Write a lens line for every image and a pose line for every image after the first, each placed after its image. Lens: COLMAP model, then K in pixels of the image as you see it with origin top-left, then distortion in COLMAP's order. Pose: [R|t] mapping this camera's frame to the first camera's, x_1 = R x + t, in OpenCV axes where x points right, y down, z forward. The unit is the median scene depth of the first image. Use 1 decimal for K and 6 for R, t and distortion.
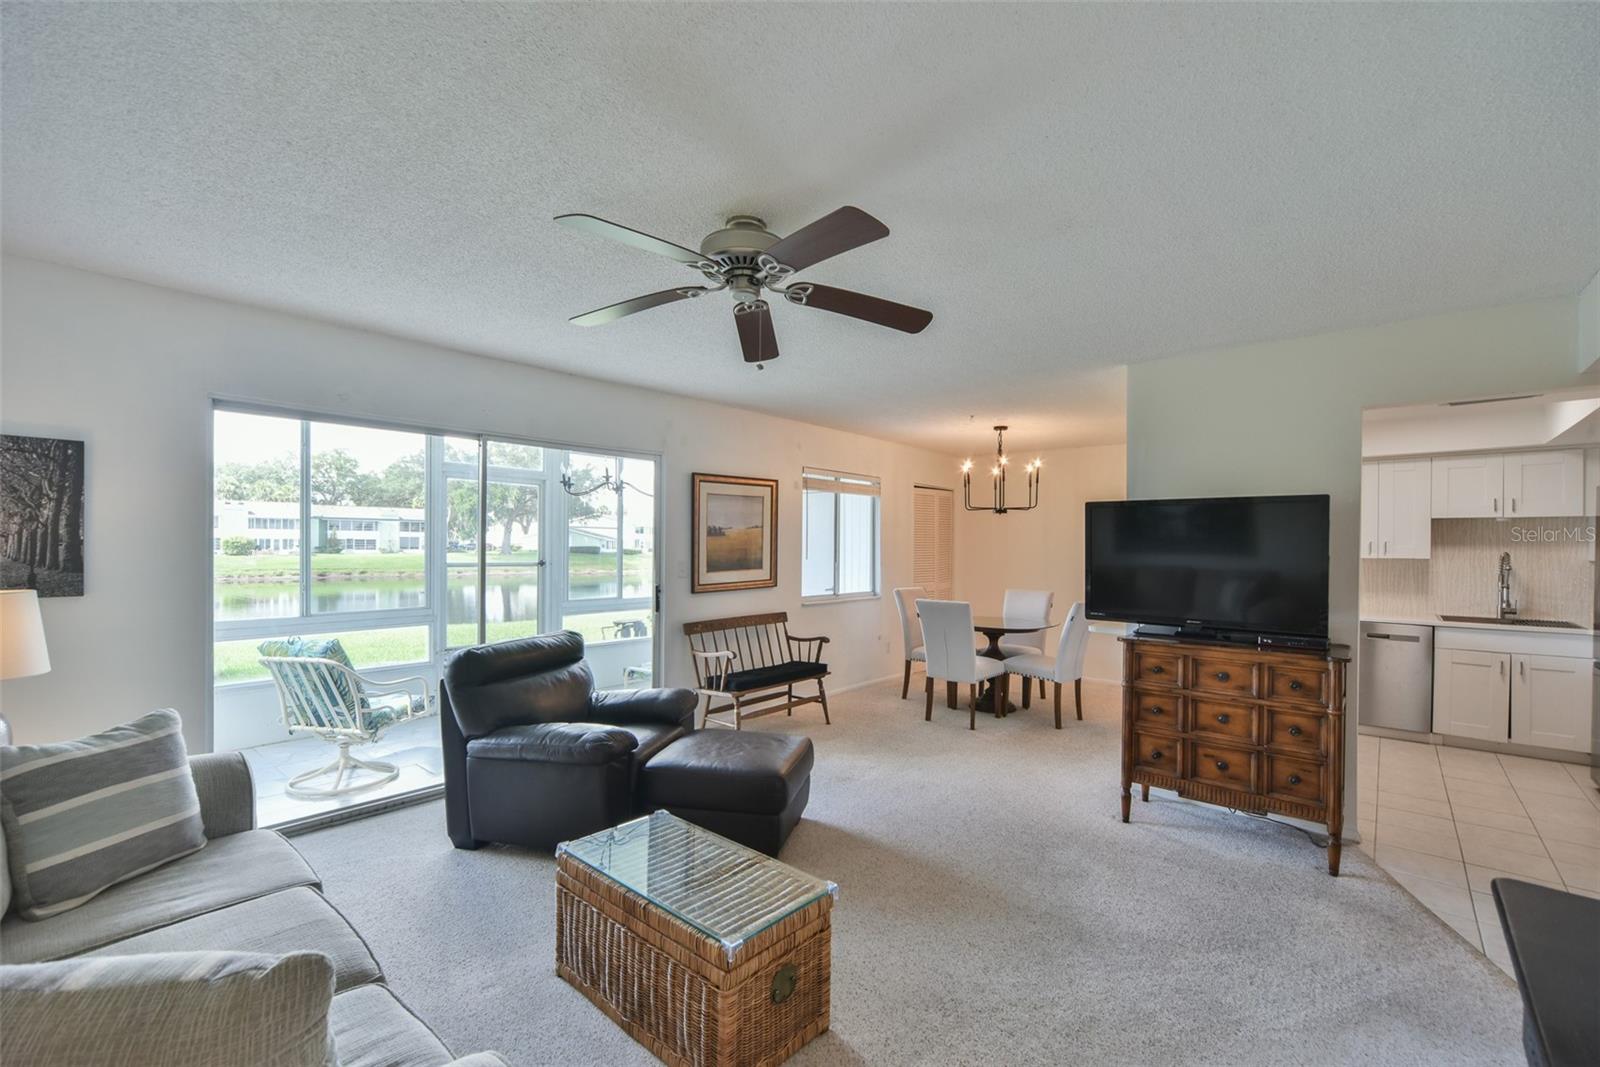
lens RADIAL K [[690.3, 0, 811.3], [0, 690.3, 543.8], [0, 0, 1]] dist [-0.006229, 0.003330]
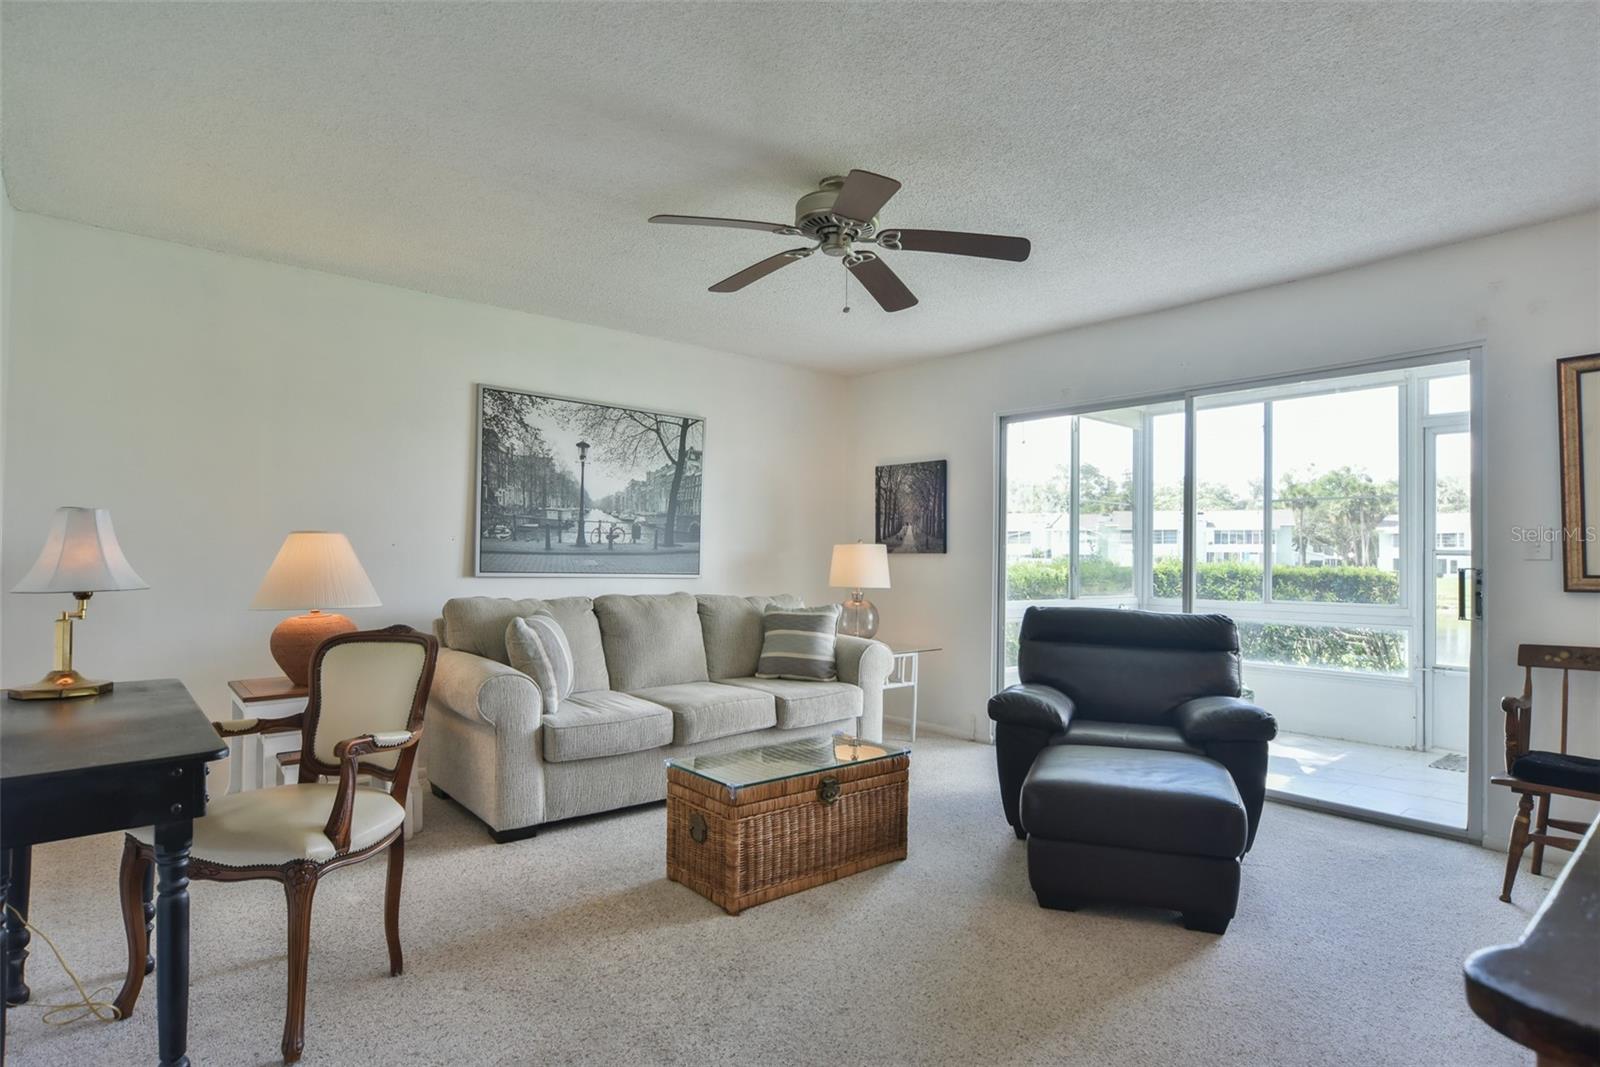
lens RADIAL K [[835.9, 0, 794.9], [0, 835.9, 537.6], [0, 0, 1]] dist [-0.002954, 0.002281]
pose [[-0.162174, -0.033065, -0.986208, 0.511981], [-0.011403, 0.999435, -0.031633, 0.054707], [0.986696, 0.006116, -0.162459, 0.502411]]
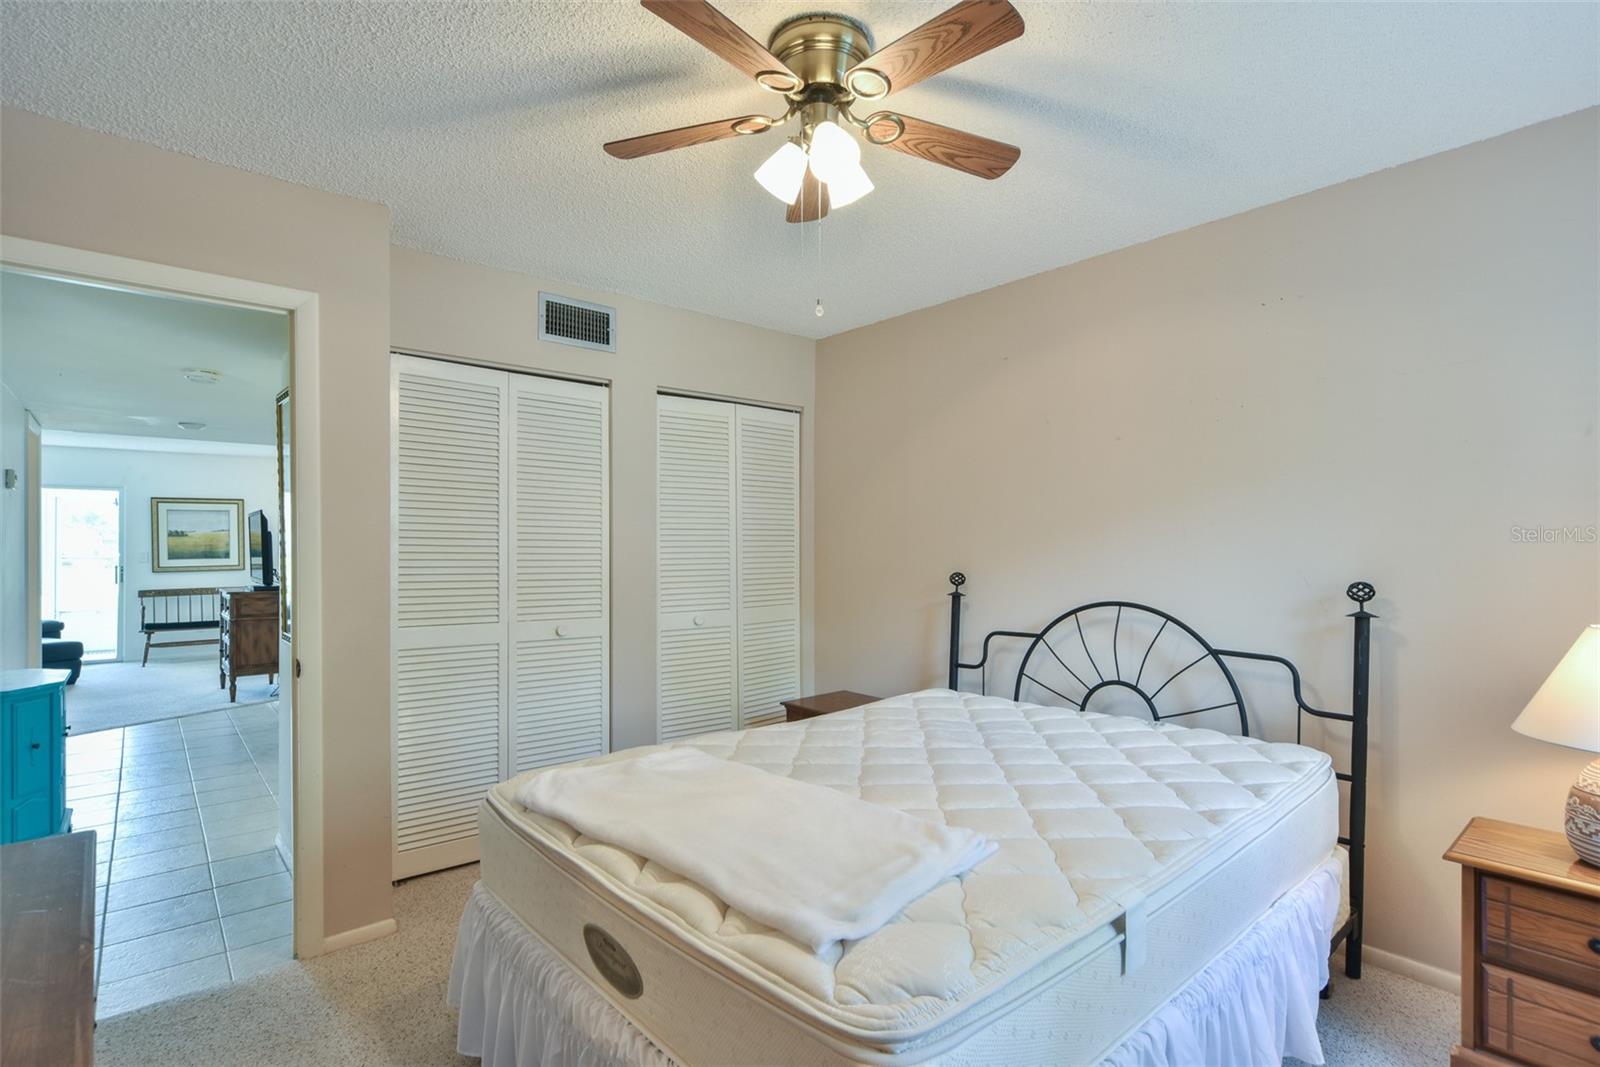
lens RADIAL K [[807.3, 0, 824.1], [0, 807.3, 541.4], [0, 0, 1]] dist [-0.000391, 0.001115]
pose [[0.988752, -0.011419, -0.149125, 1.566128], [0.010046, 0.999900, -0.009958, 0.032219], [0.149224, 0.008348, 0.988768, -0.591538]]
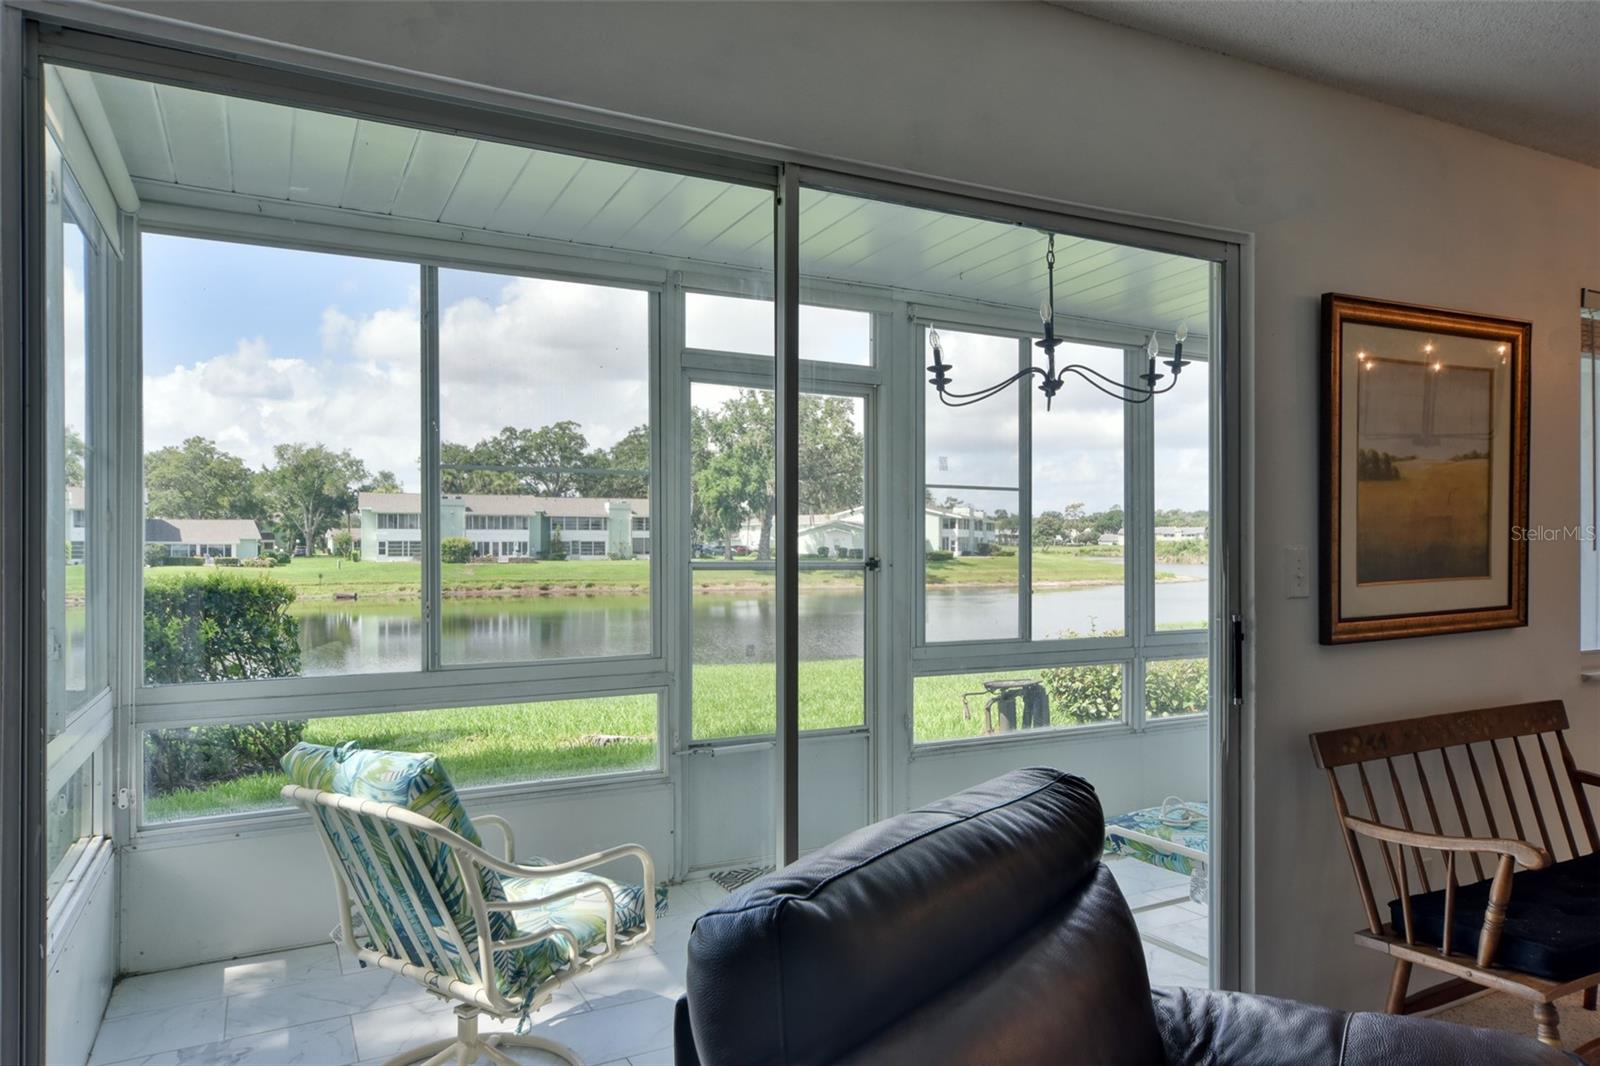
lens RADIAL K [[1039.1, 0, 799.3], [0, 1039.1, 542.3], [0, 0, 1]] dist [0.003694, 0.003992]
pose [[0.928270, -0.010314, -0.371764, -0.210716], [0.009462, 0.999947, -0.004115, 0.019121], [0.371786, 0.000302, 0.928318, 0.396140]]
